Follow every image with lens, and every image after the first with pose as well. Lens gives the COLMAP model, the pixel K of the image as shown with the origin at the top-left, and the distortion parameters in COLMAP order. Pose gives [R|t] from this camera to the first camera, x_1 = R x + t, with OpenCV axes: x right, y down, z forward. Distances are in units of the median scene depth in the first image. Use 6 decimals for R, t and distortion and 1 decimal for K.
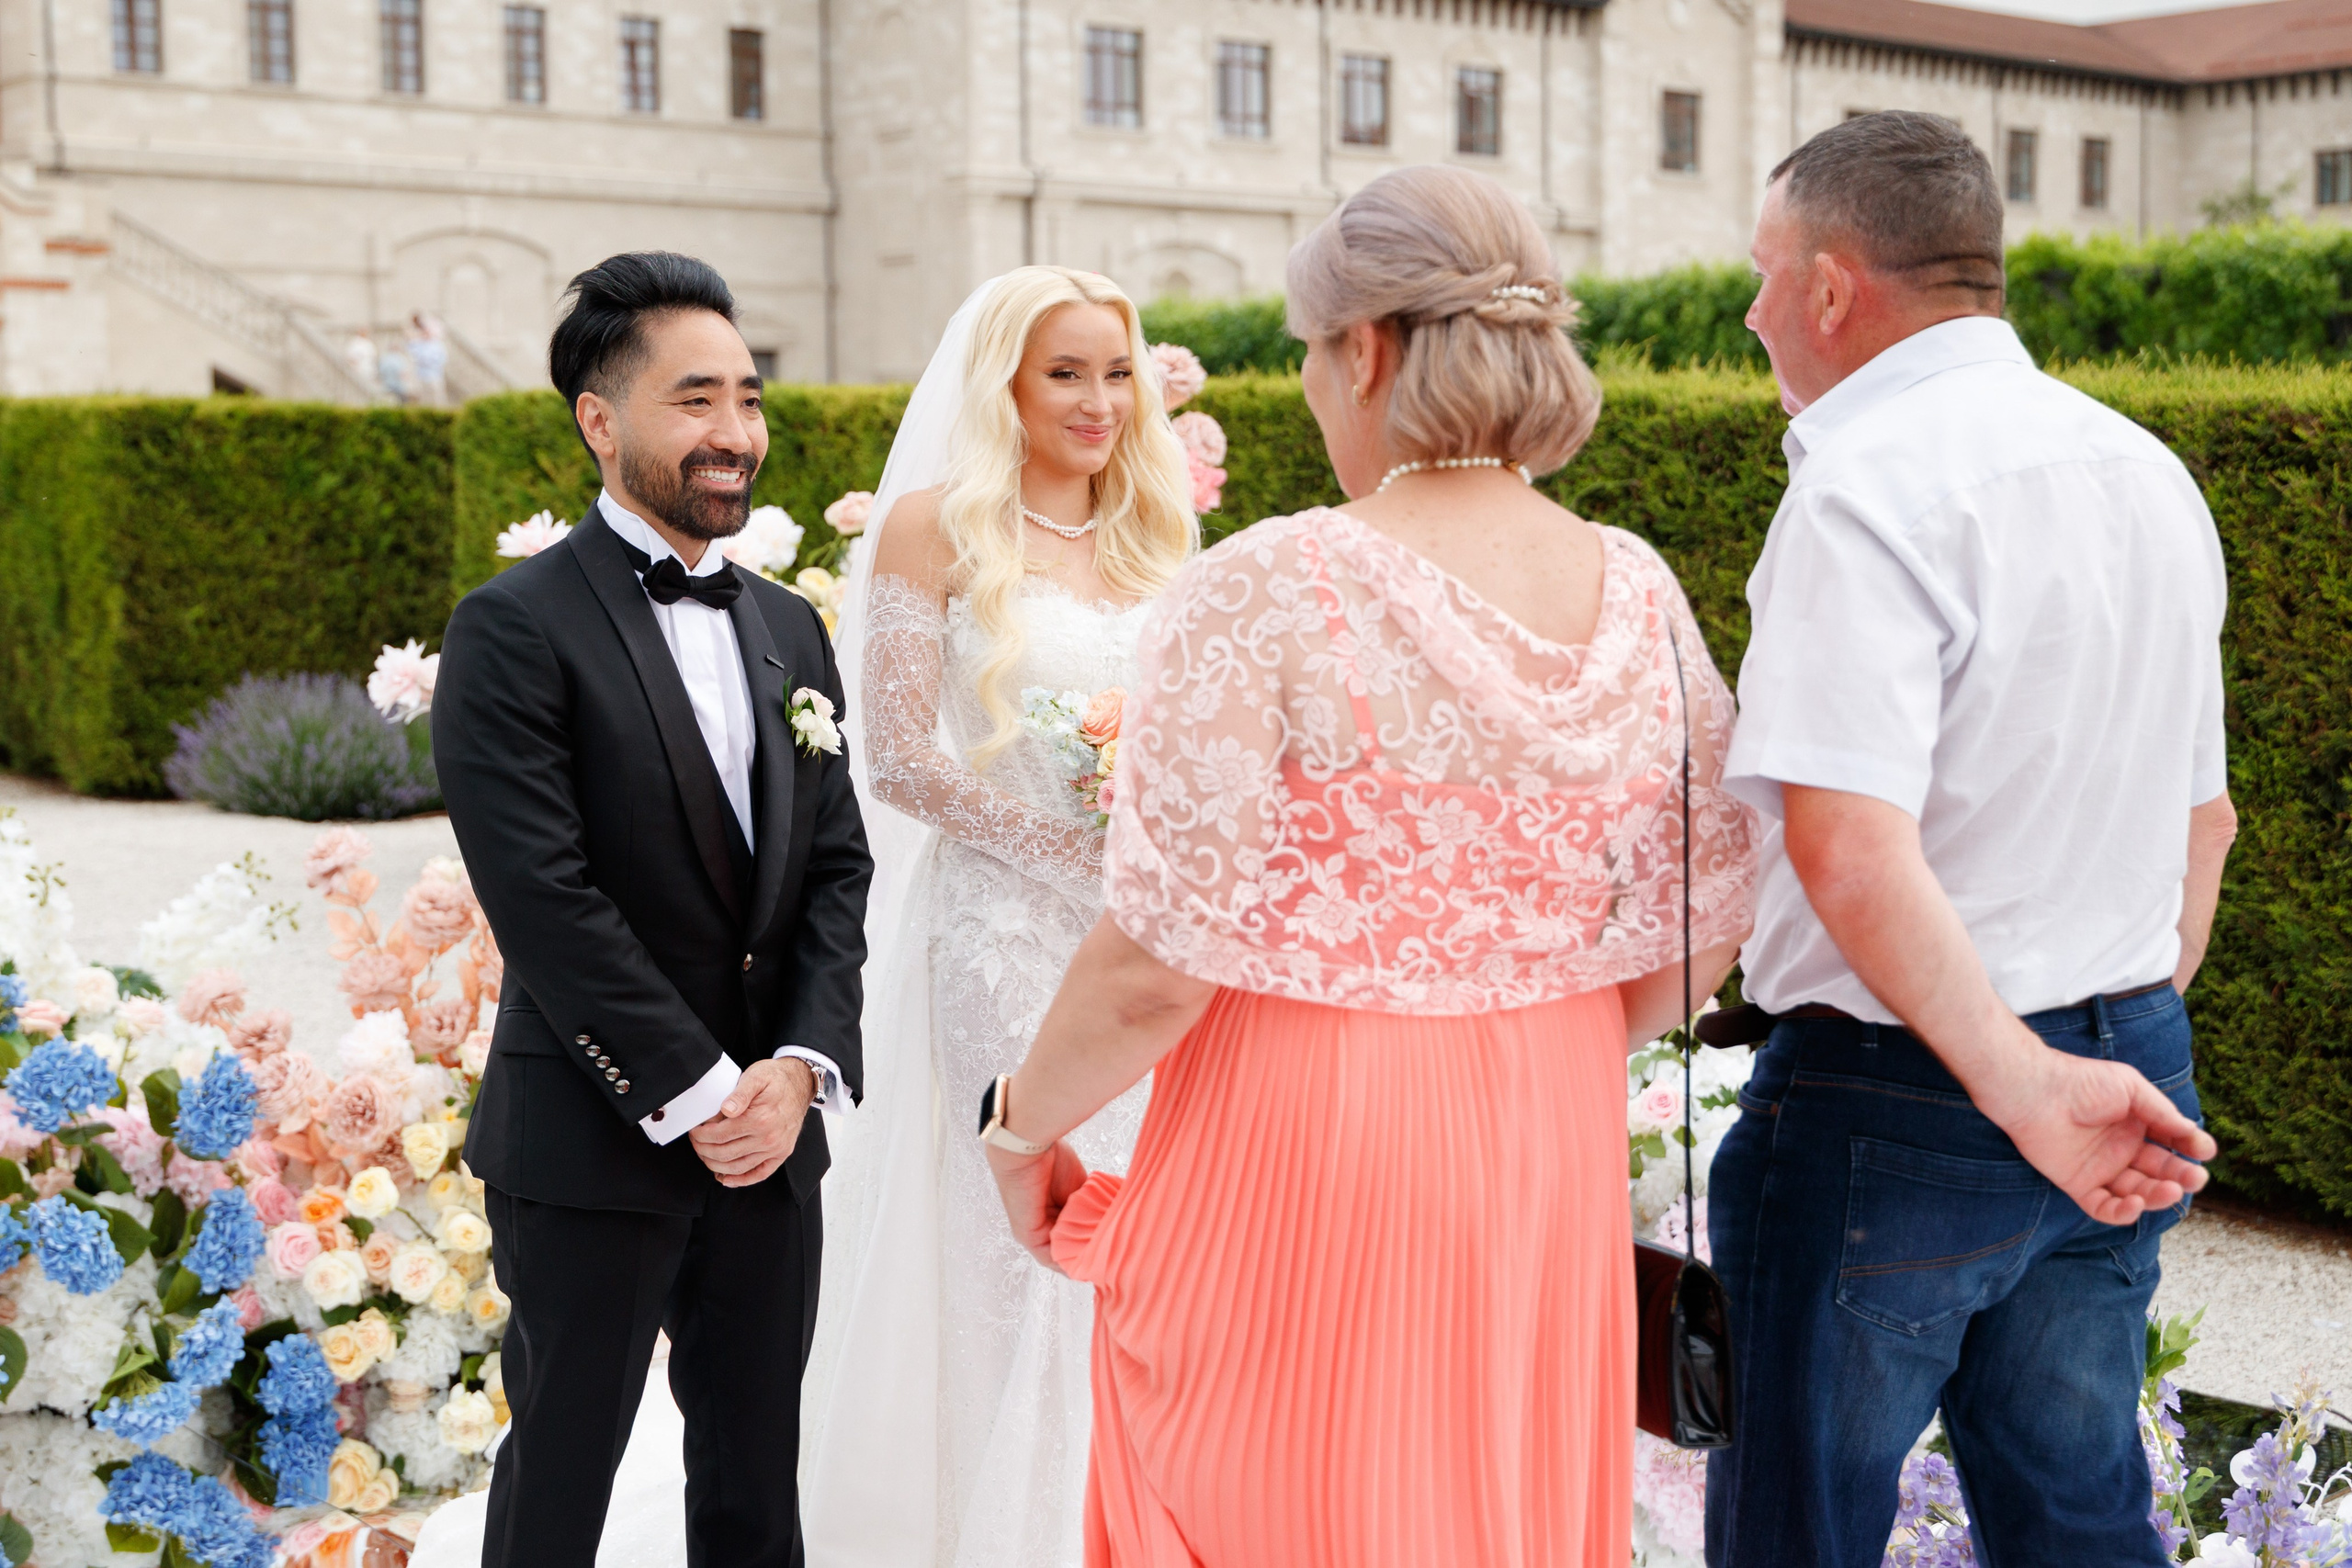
lens RADIAL K [[3112.6, 0, 1150.8], [0, 3112.6, 734.2], [0, 0, 1]] dist [-0.049053, 0.000000]
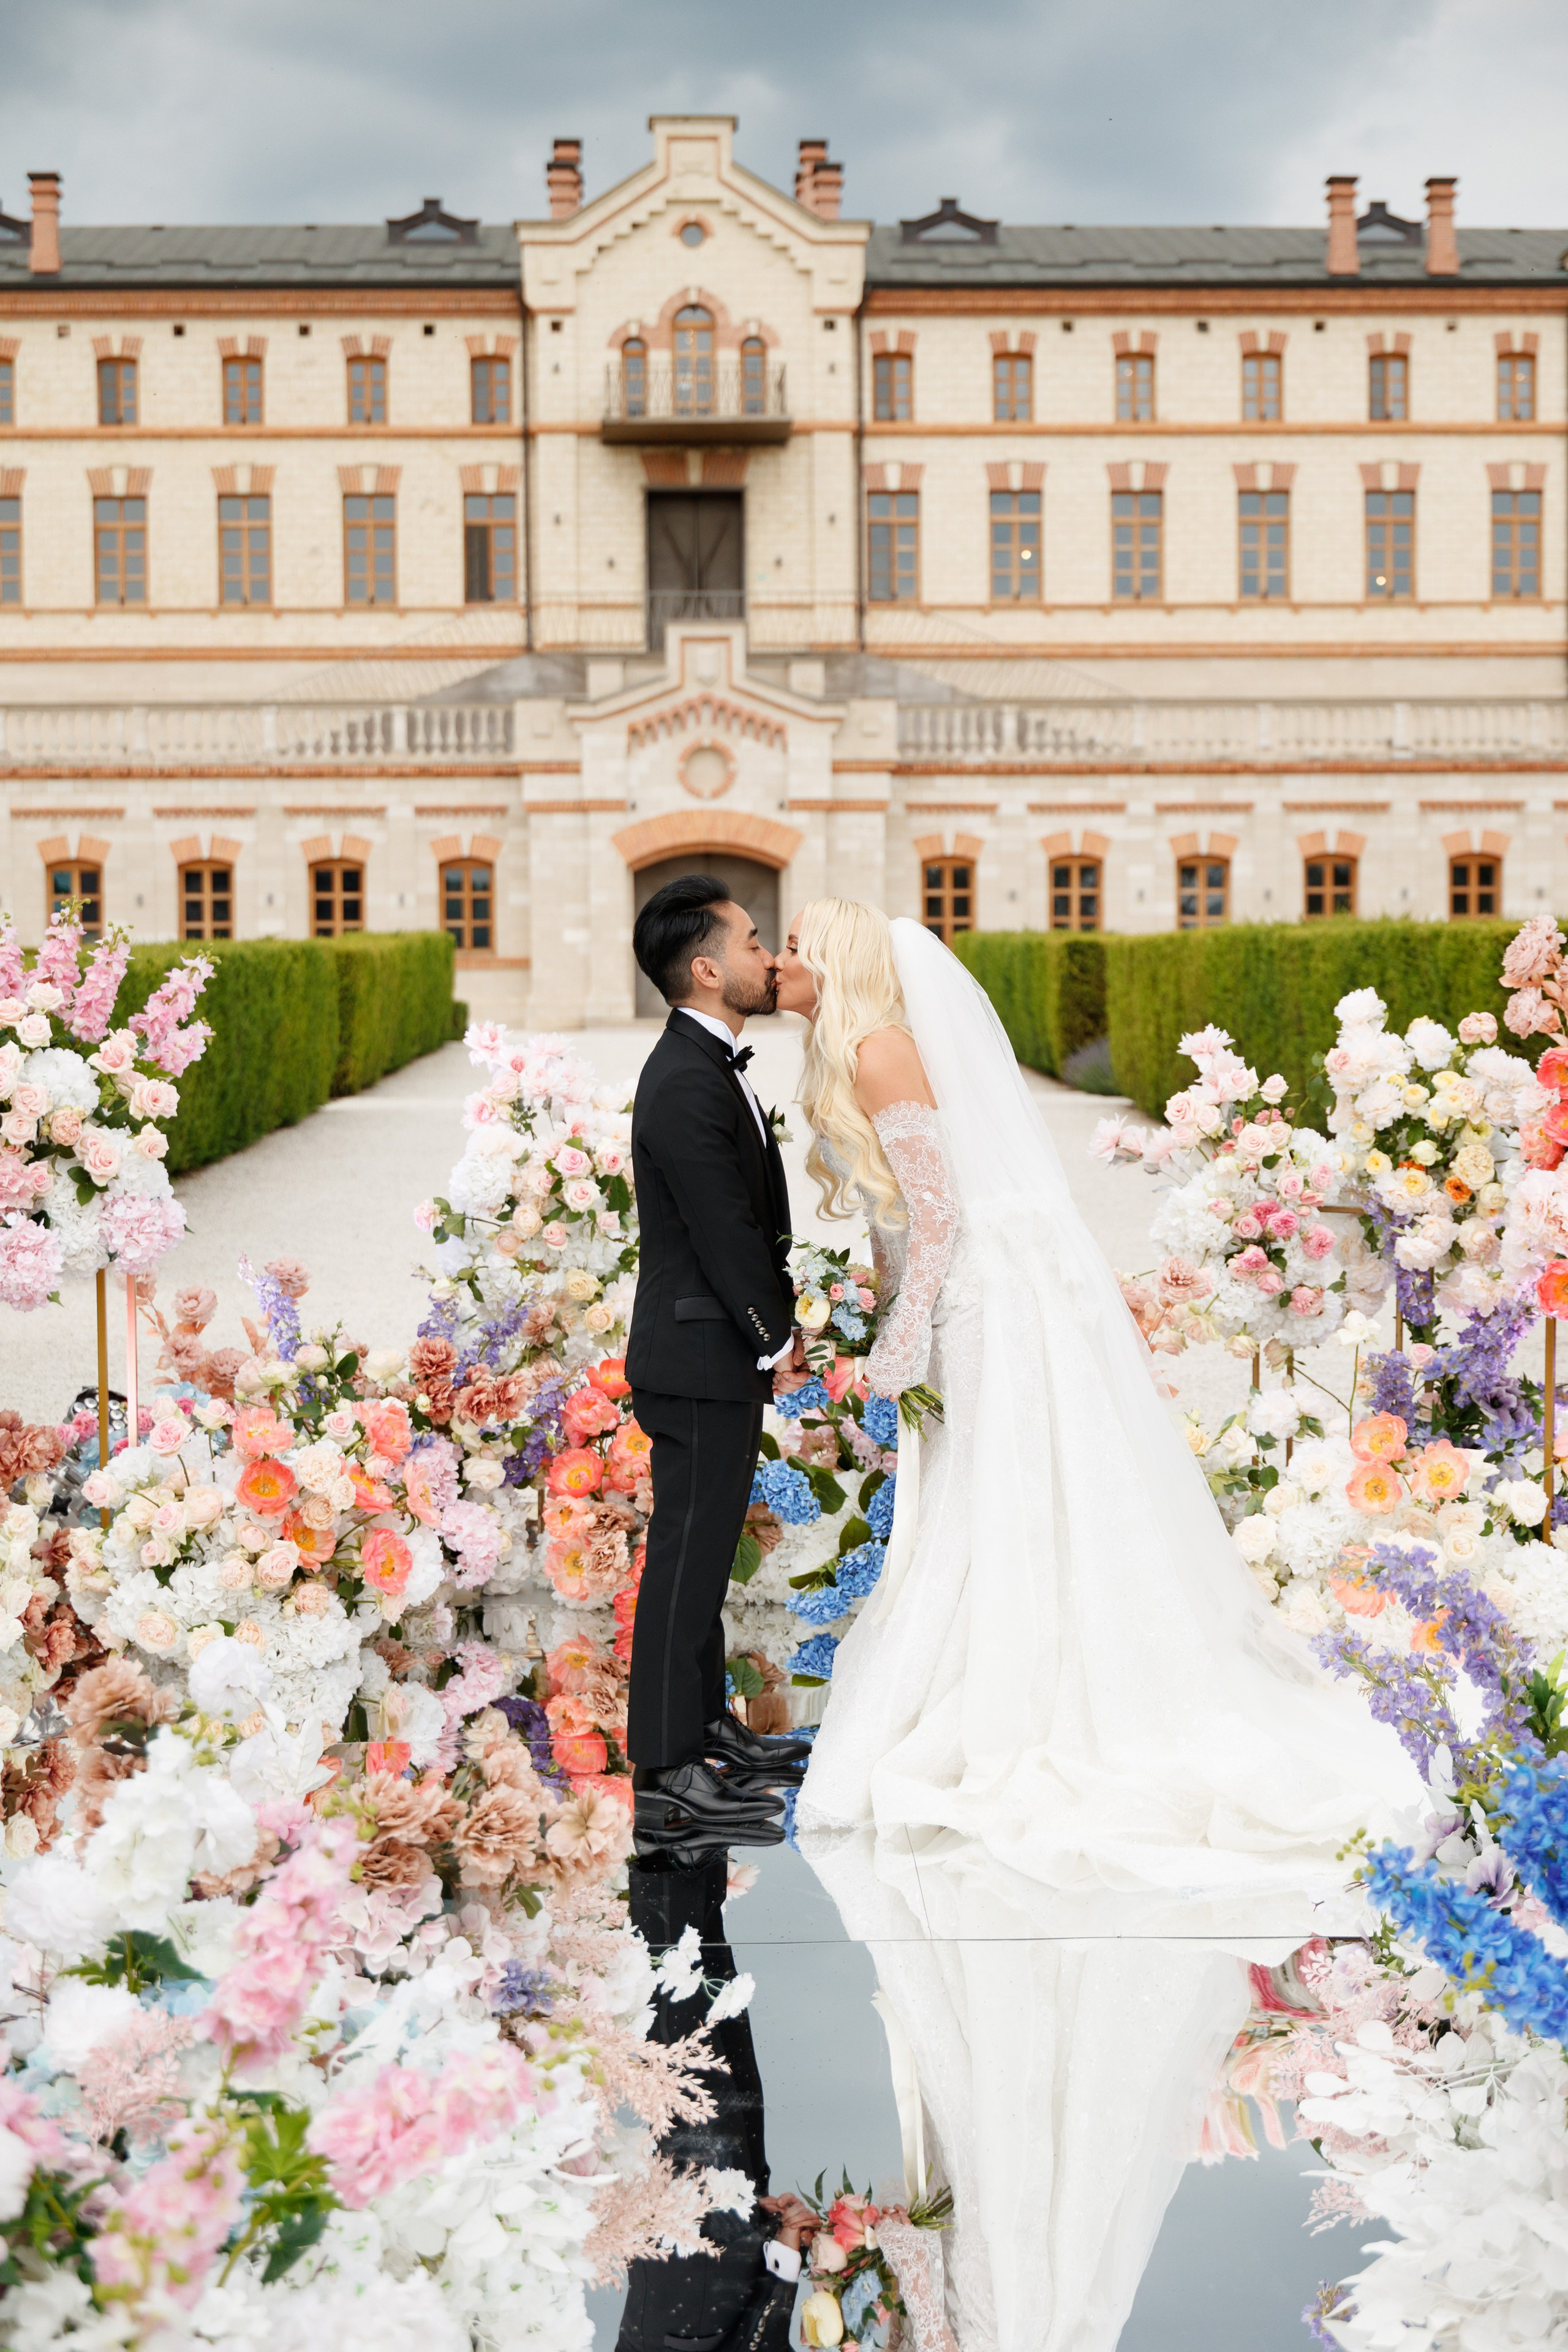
lens RADIAL K [[3250.3, 0, 804.8], [0, 3250.3, 1164.7], [0, 0, 1]] dist [-0.030259, 0.000000]
pose [[0.760007, 0.039368, -0.648722, 0.466978], [-0.058505, 0.998255, -0.007962, 0.009650], [0.647277, 0.044005, 0.760984, -0.159525]]
